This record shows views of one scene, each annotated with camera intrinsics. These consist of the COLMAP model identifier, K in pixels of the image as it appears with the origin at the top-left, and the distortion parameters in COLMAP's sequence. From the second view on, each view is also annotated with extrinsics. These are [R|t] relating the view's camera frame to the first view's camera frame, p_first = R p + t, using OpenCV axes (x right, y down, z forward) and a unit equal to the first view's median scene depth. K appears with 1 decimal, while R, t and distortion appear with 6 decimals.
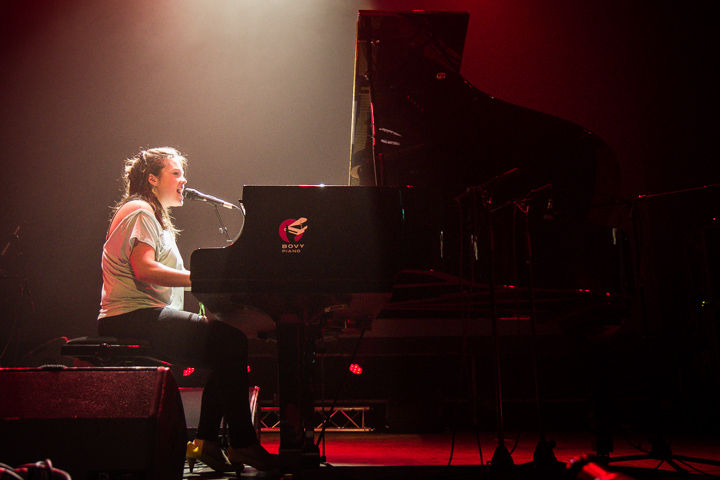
lens RADIAL K [[770.5, 0, 354.7], [0, 770.5, 241.6], [0, 0, 1]] dist [-0.014291, 0.000000]
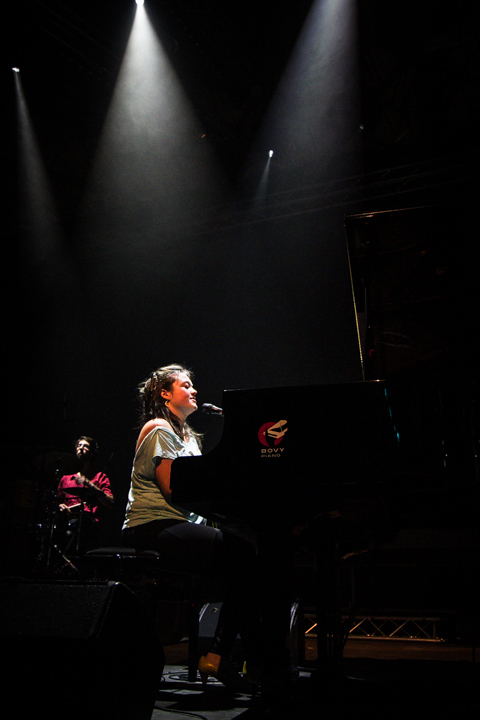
lens RADIAL K [[637.8, 0, 238.3], [0, 637.8, 360.7], [0, 0, 1]] dist [-0.069312, 0.030220]
pose [[0.951043, -0.080609, -0.298362, 0.120301], [0.031256, 0.985524, -0.166631, 0.025994], [0.307474, 0.149148, 0.939795, 0.237583]]
